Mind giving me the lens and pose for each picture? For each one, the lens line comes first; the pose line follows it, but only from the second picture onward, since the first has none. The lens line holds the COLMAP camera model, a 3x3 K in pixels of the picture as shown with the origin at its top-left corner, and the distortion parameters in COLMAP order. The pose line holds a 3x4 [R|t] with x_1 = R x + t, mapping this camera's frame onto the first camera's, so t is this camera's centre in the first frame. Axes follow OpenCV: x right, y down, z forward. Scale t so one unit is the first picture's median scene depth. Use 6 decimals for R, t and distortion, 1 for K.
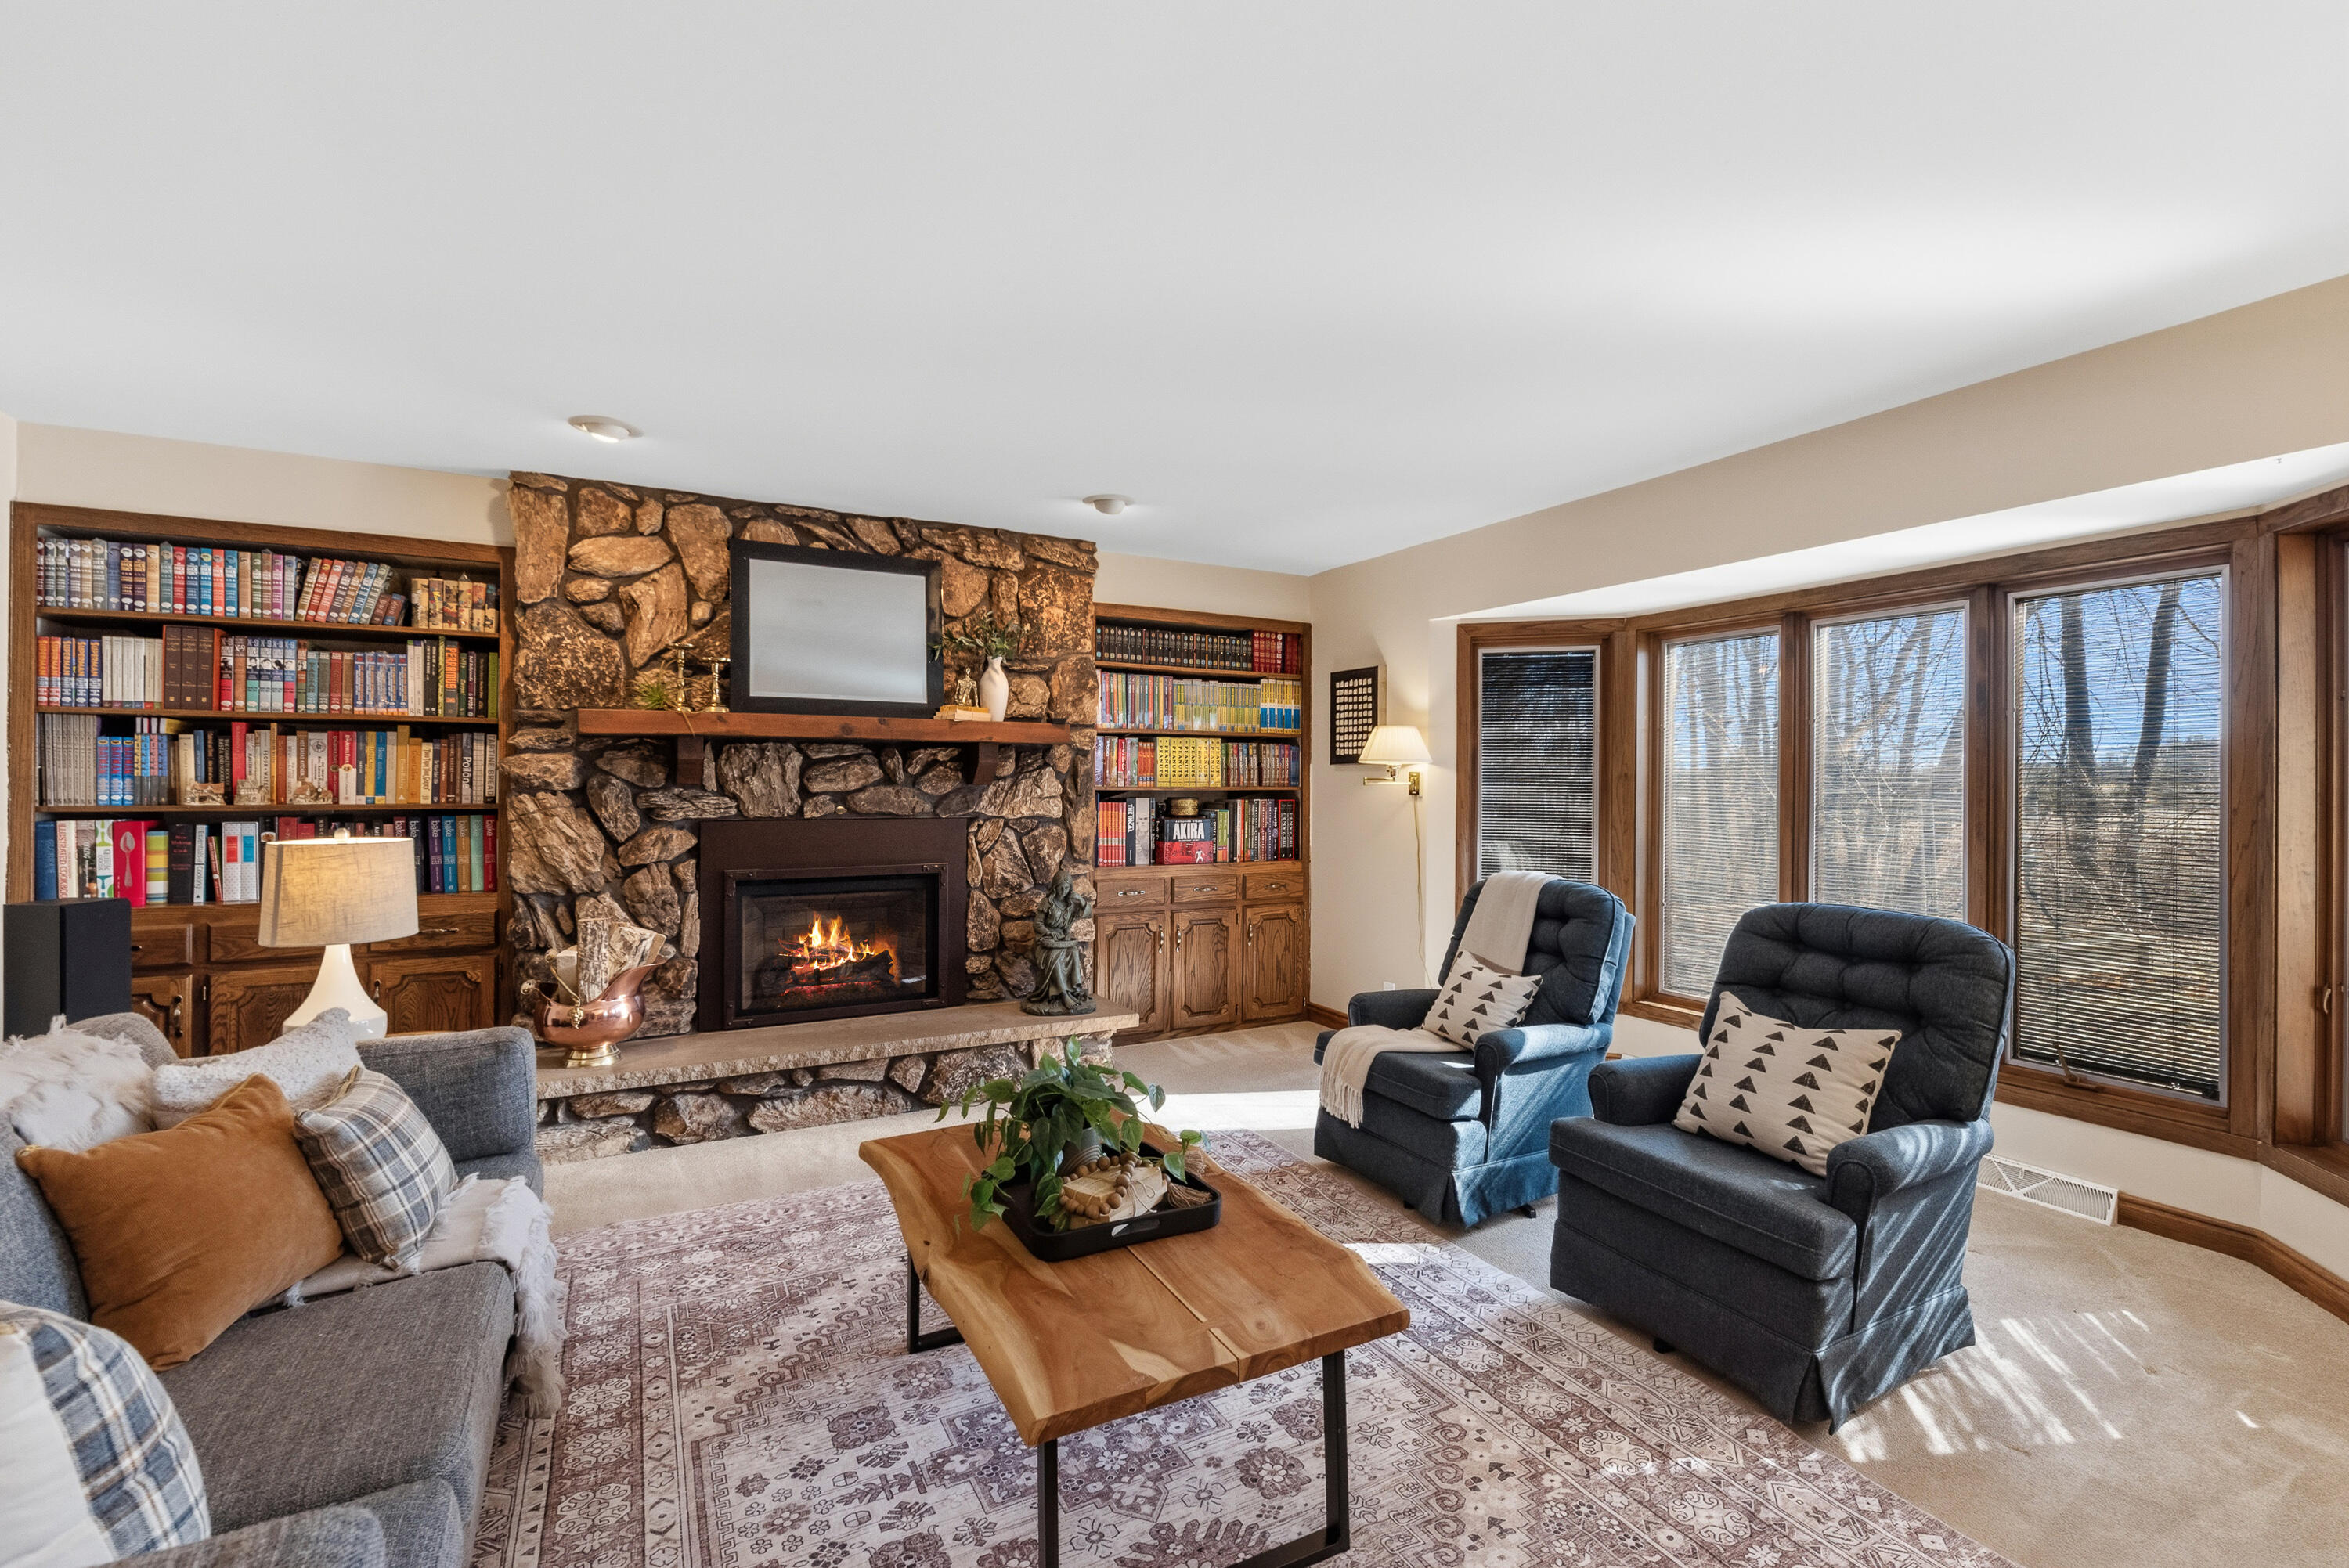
lens RADIAL K [[1011.9, 0, 1163.4], [0, 1011.9, 782.5], [0, 0, 1]] dist [0.002014, -0.000626]
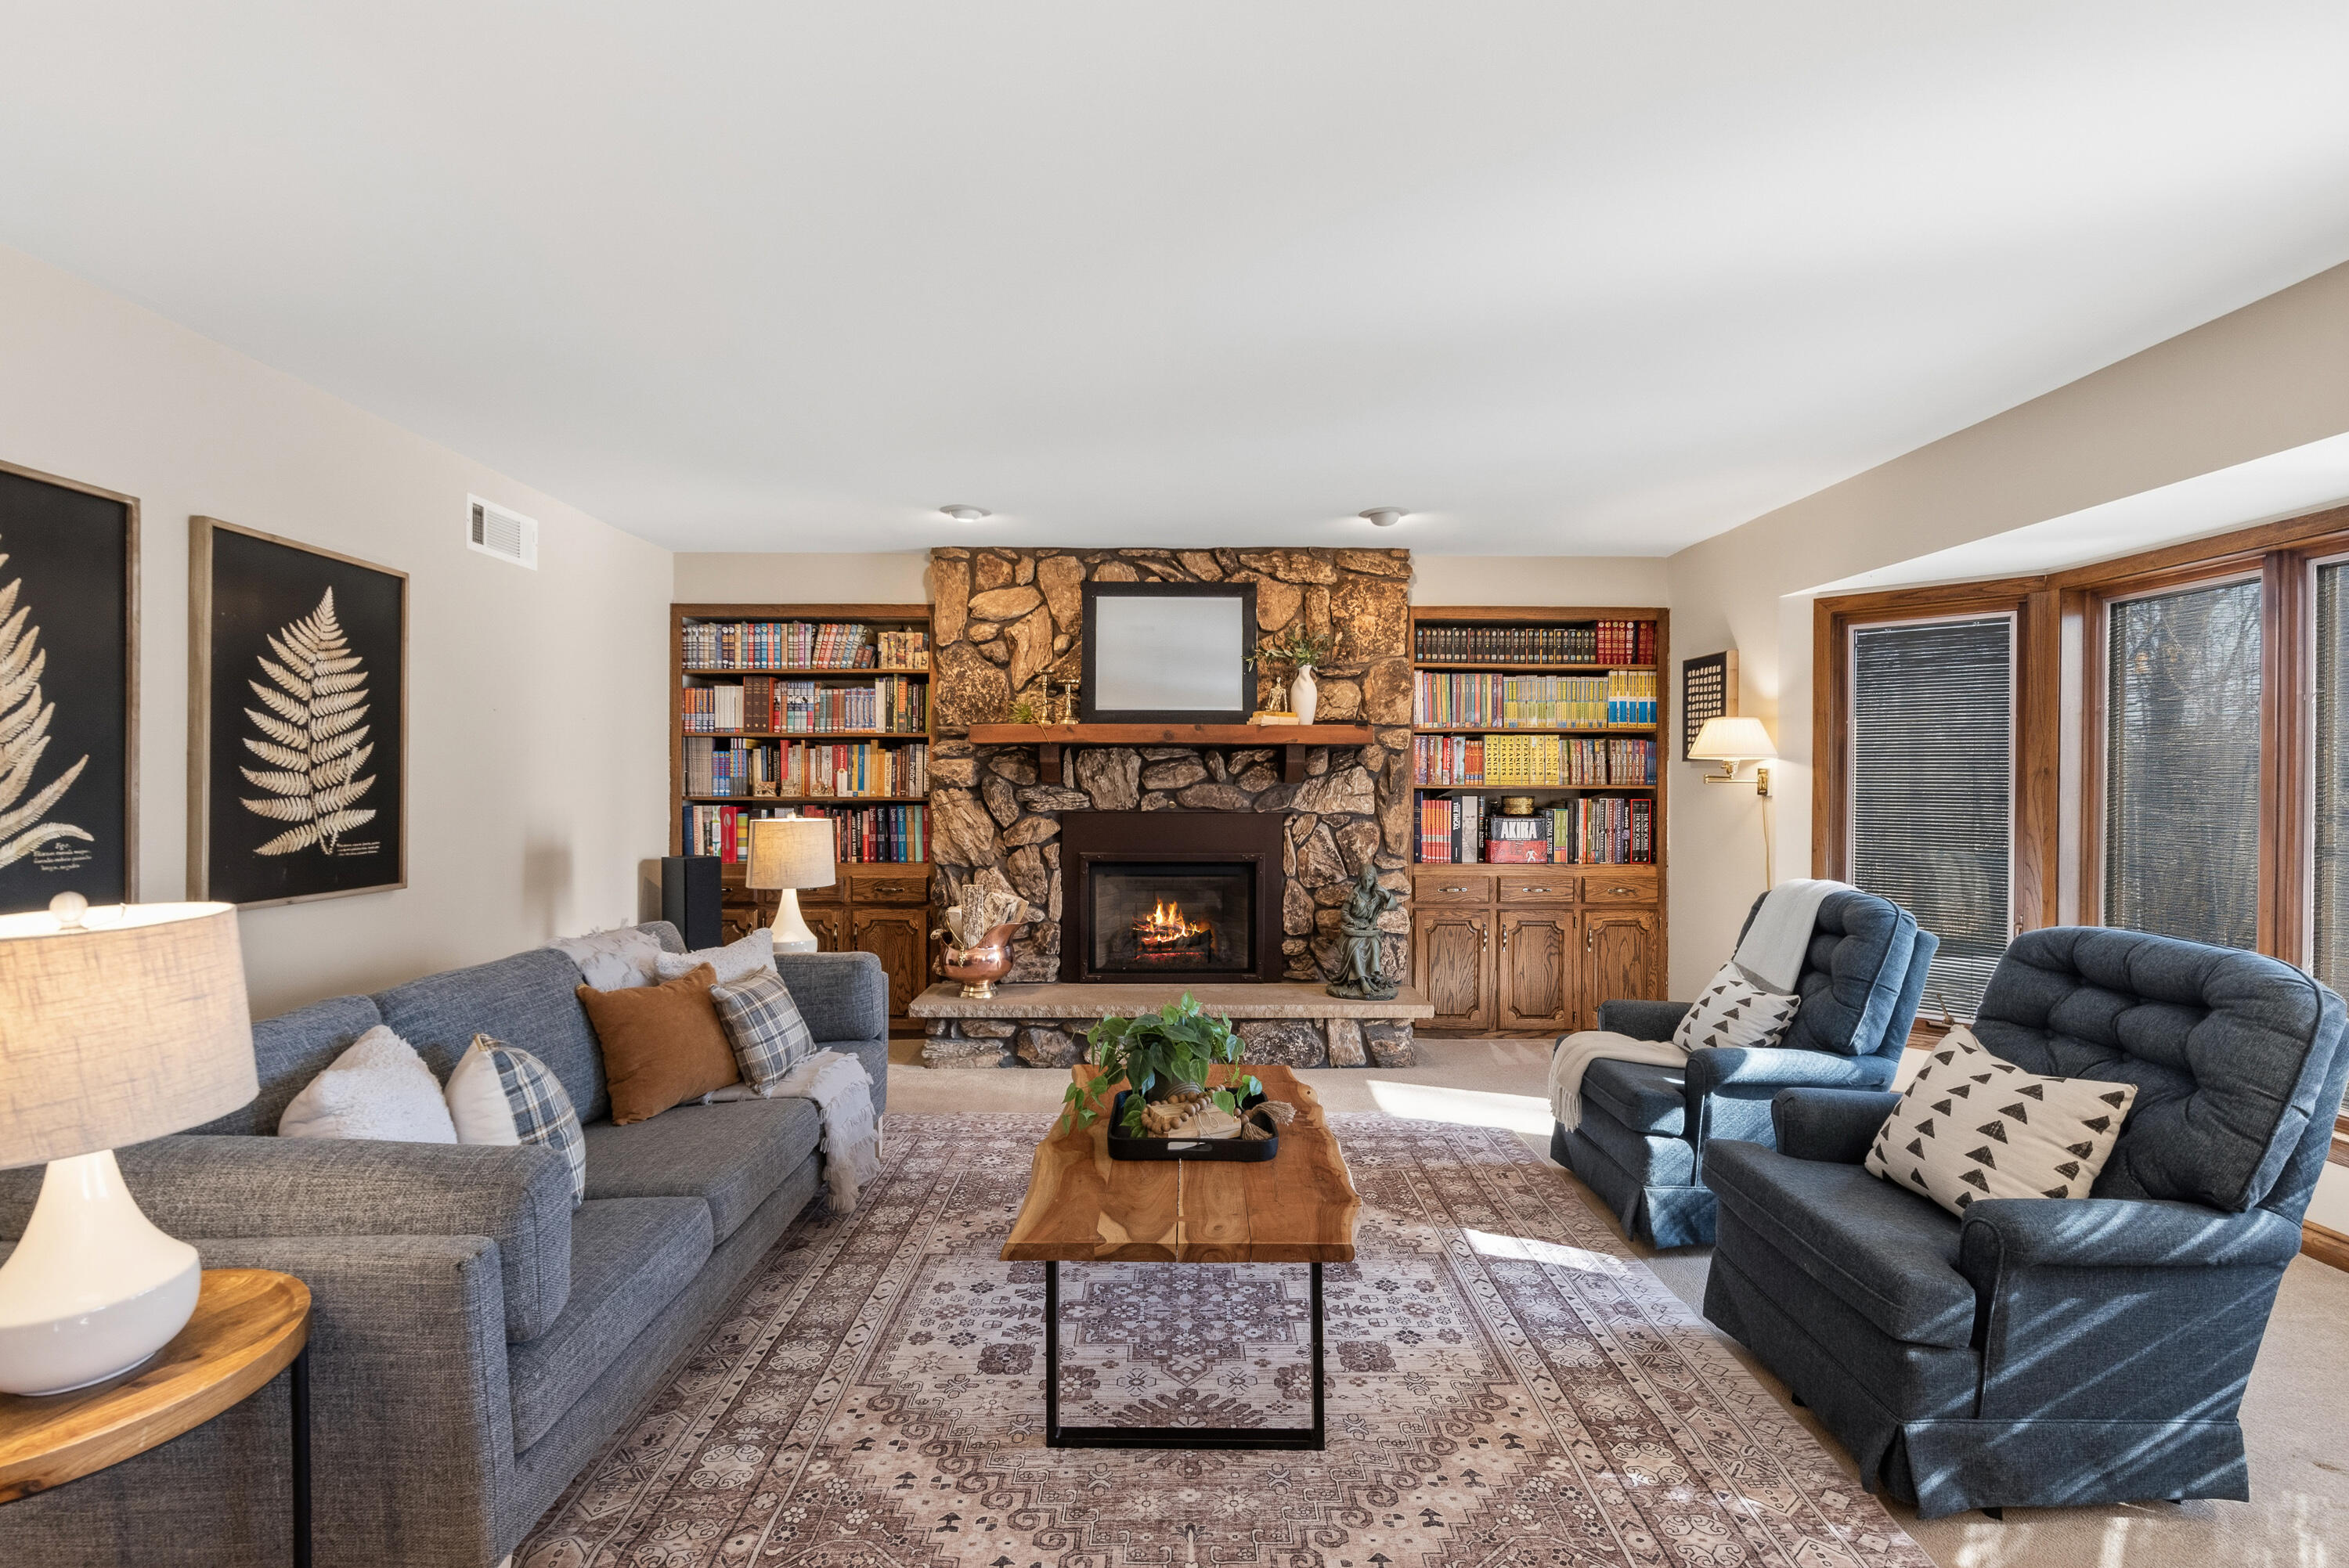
lens RADIAL K [[1011.9, 0, 1172.3], [0, 1011.9, 789.3], [0, 0, 1]] dist [0.002014, -0.000626]
pose [[0.887322, 0.002761, -0.461142, 0.249499], [0.000310, 0.999978, 0.006582, 0.002257], [0.461150, -0.005983, 0.887302, -0.038591]]
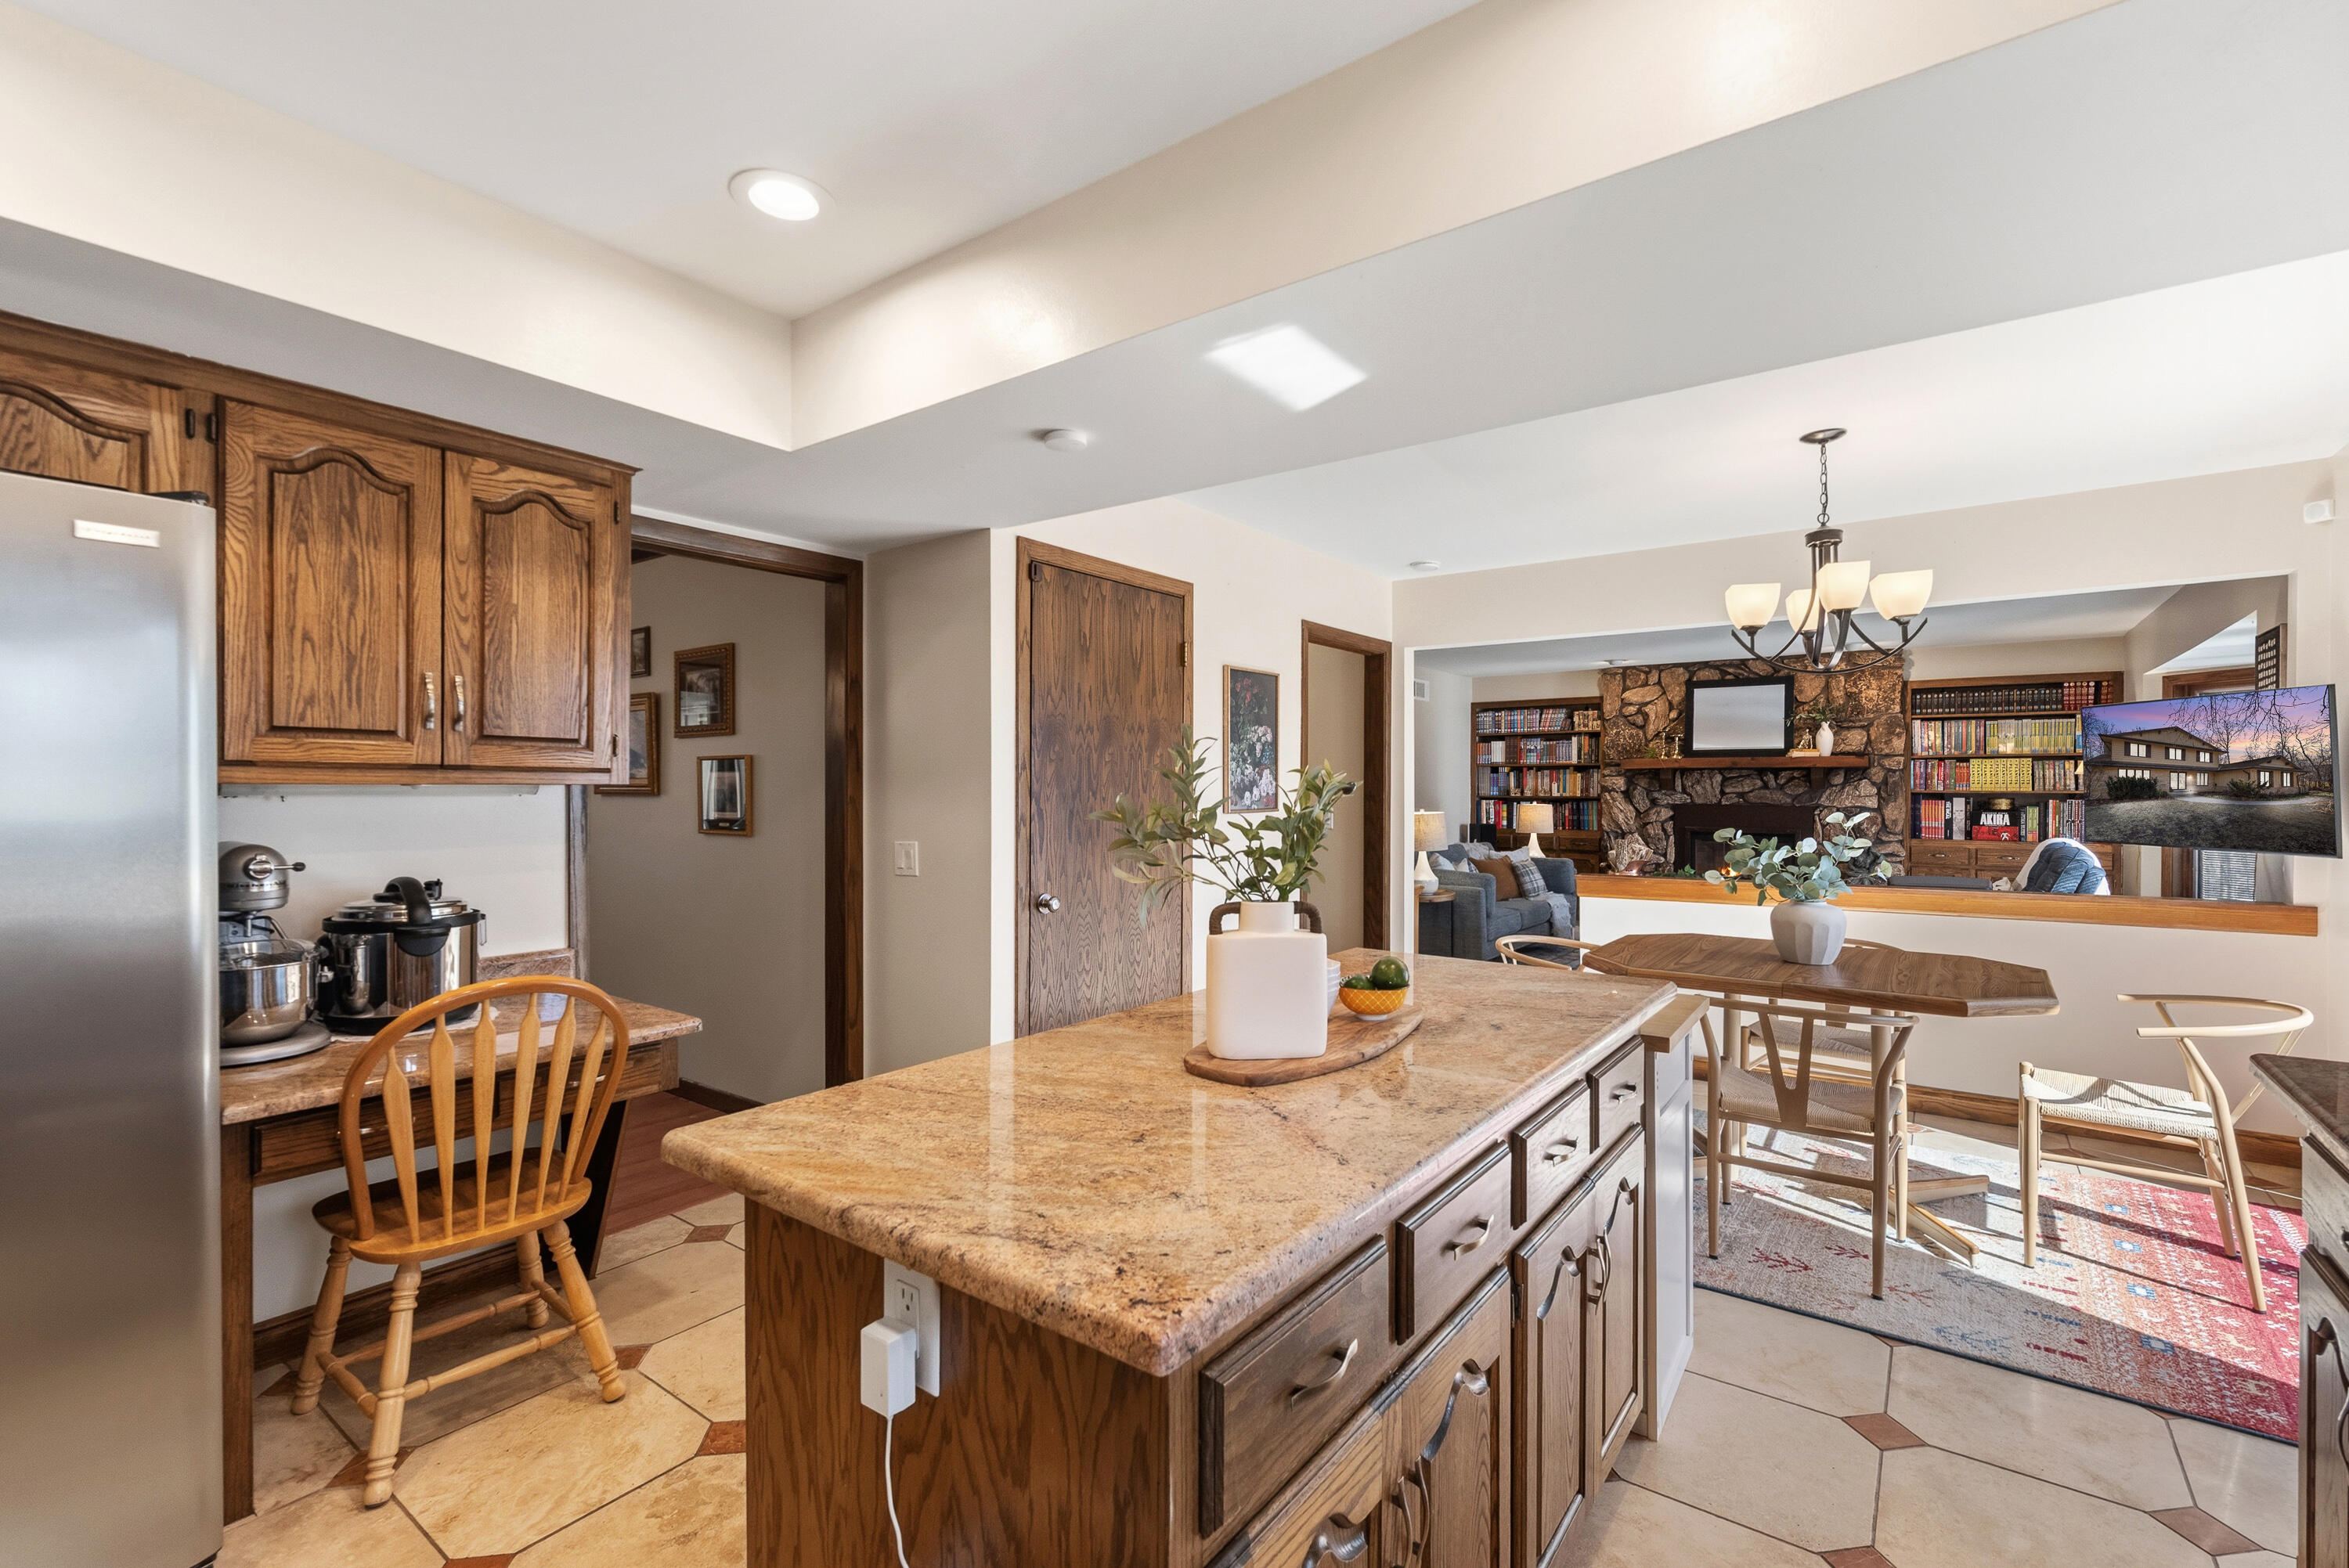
lens RADIAL K [[1011.9, 0, 1182.7], [0, 1011.9, 788.6], [0, 0, 1]] dist [0.002014, -0.000626]
pose [[0.421293, 0.000172, -0.906925, 1.247955], [0.000792, 1.000000, 0.000557, -0.001031], [0.906924, -0.000953, 0.421293, -1.062395]]
